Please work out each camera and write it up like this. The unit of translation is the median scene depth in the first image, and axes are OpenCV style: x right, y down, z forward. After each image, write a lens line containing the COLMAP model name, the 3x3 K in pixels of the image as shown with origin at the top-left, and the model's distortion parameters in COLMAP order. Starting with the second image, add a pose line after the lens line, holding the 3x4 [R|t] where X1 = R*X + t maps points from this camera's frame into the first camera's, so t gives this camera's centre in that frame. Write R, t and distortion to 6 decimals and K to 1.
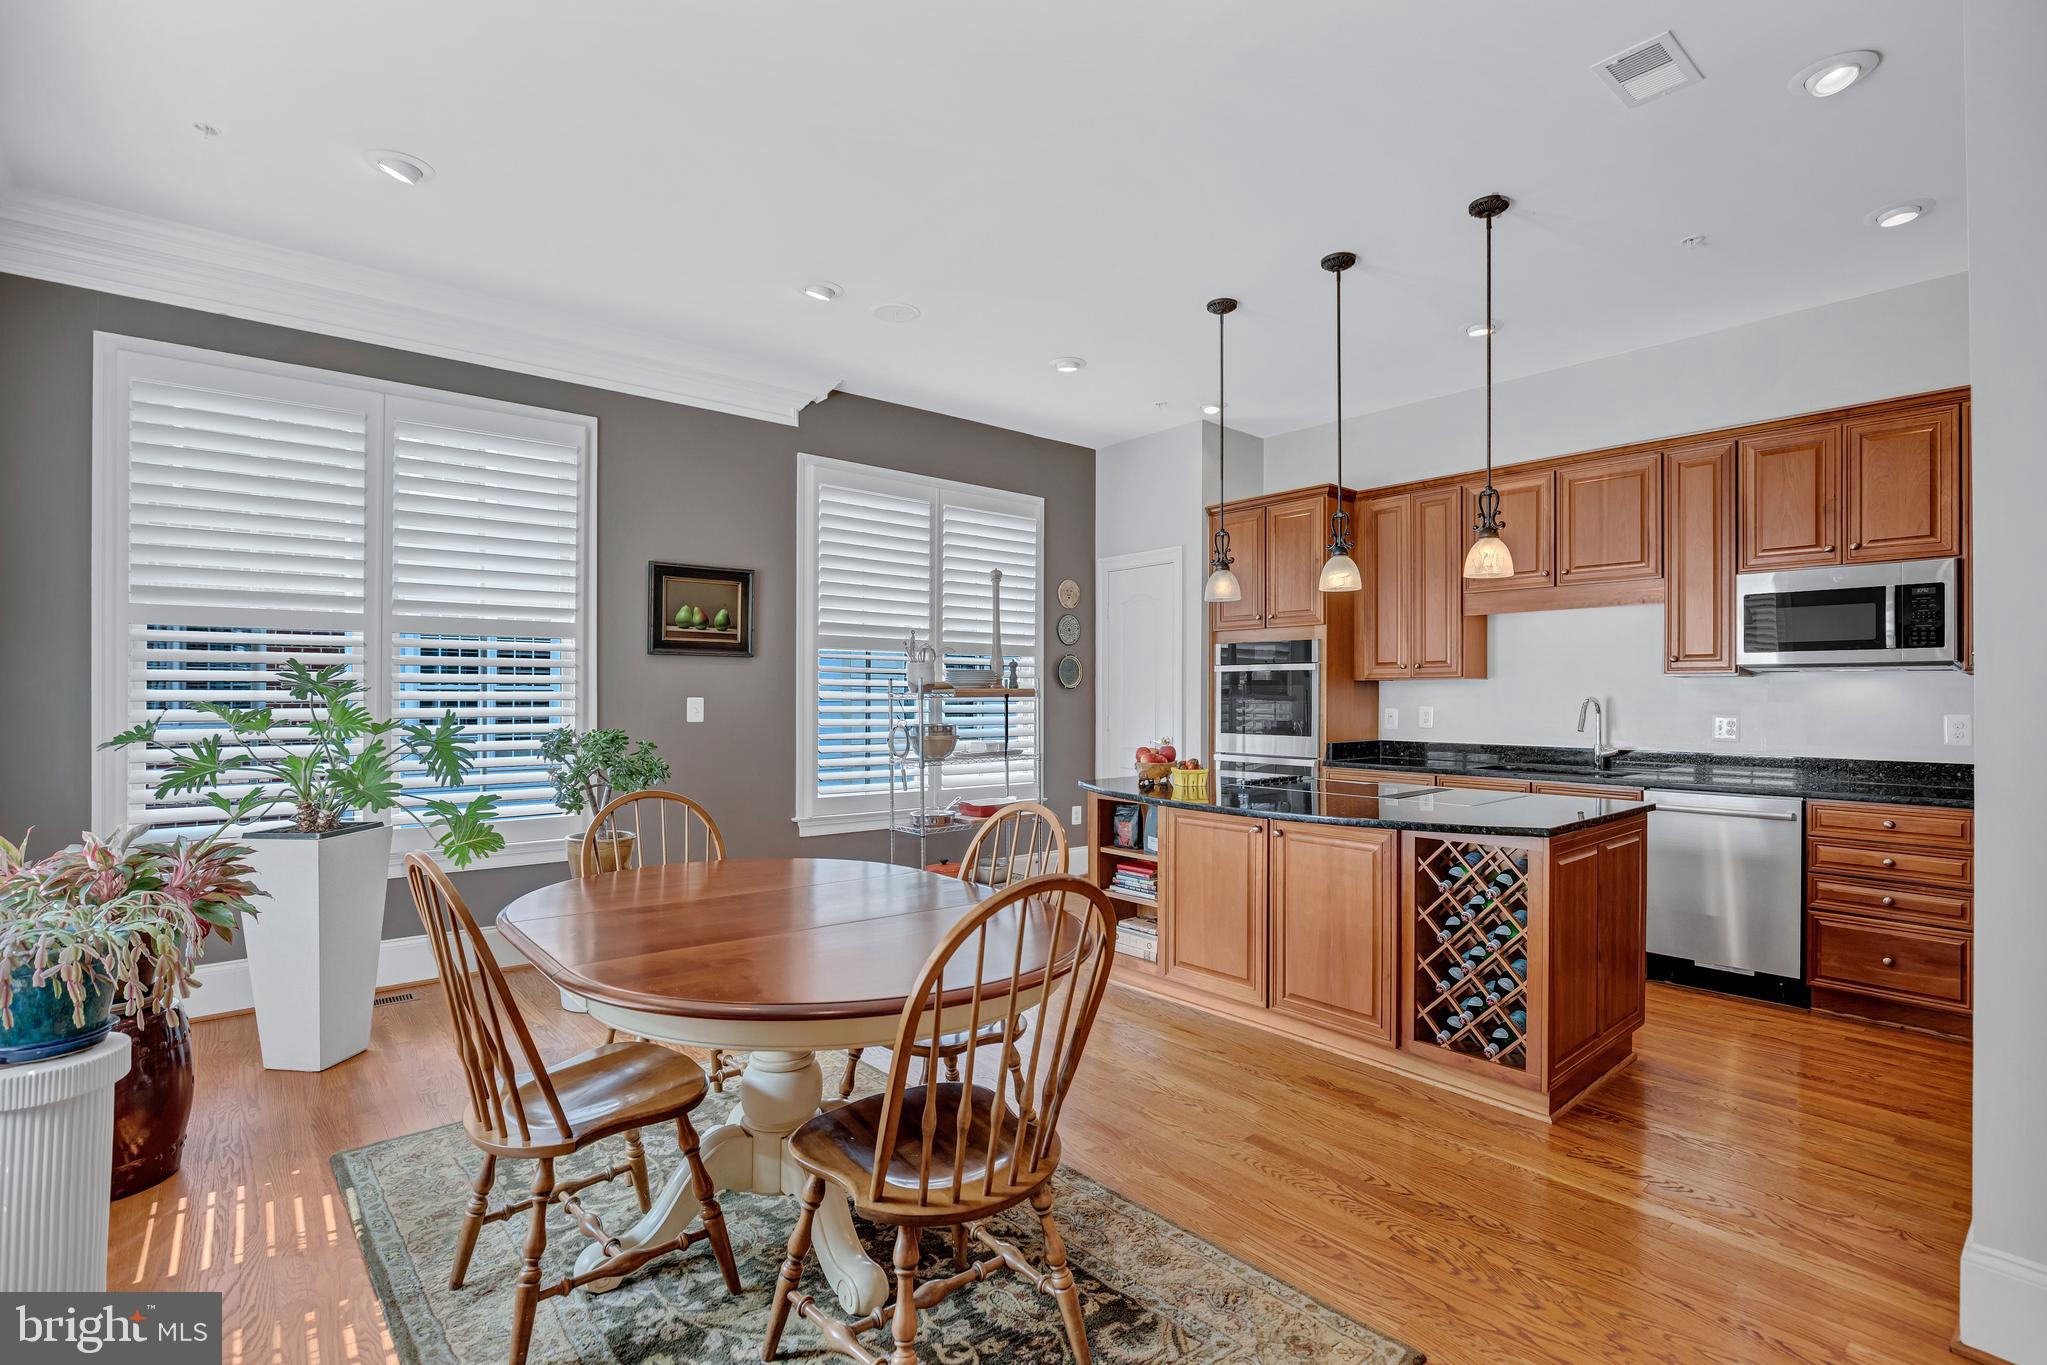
lens RADIAL K [[926.0, 0, 1034.0], [0, 926.0, 698.2], [0, 0, 1]] dist [-0.018678, 0.000885]
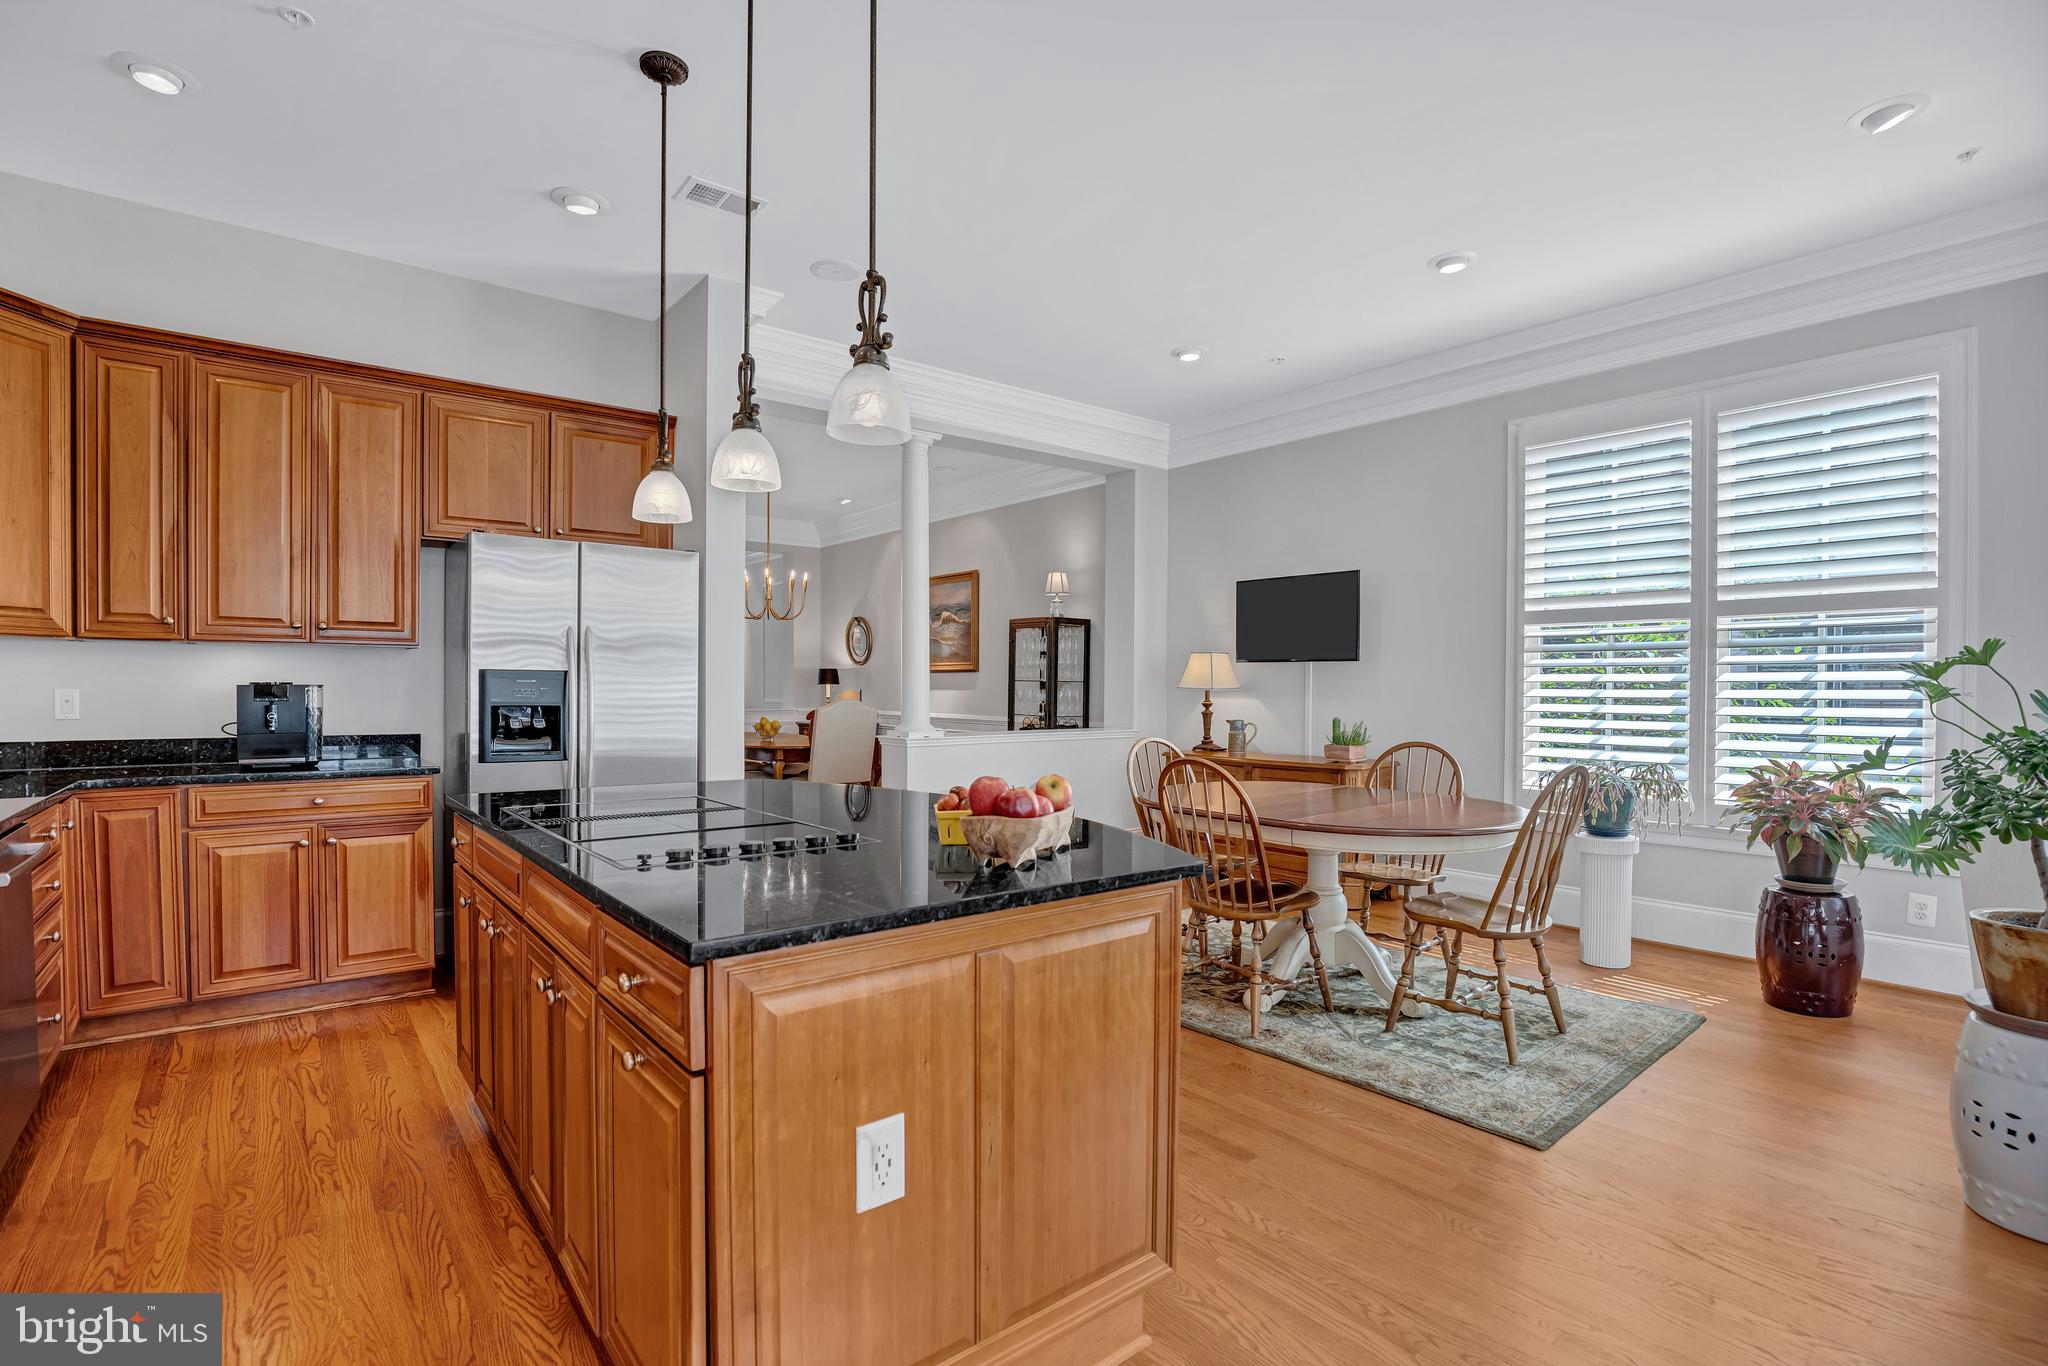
lens RADIAL K [[983.5, 0, 1019.0], [0, 983.5, 702.7], [0, 0, 1]] dist [-0.044148, 0.011558]
pose [[-0.998831, -0.007757, 0.047703, 0.096206], [-0.006754, 0.999753, 0.021159, 0.008536], [-0.047855, 0.020813, -0.998637, 1.364664]]
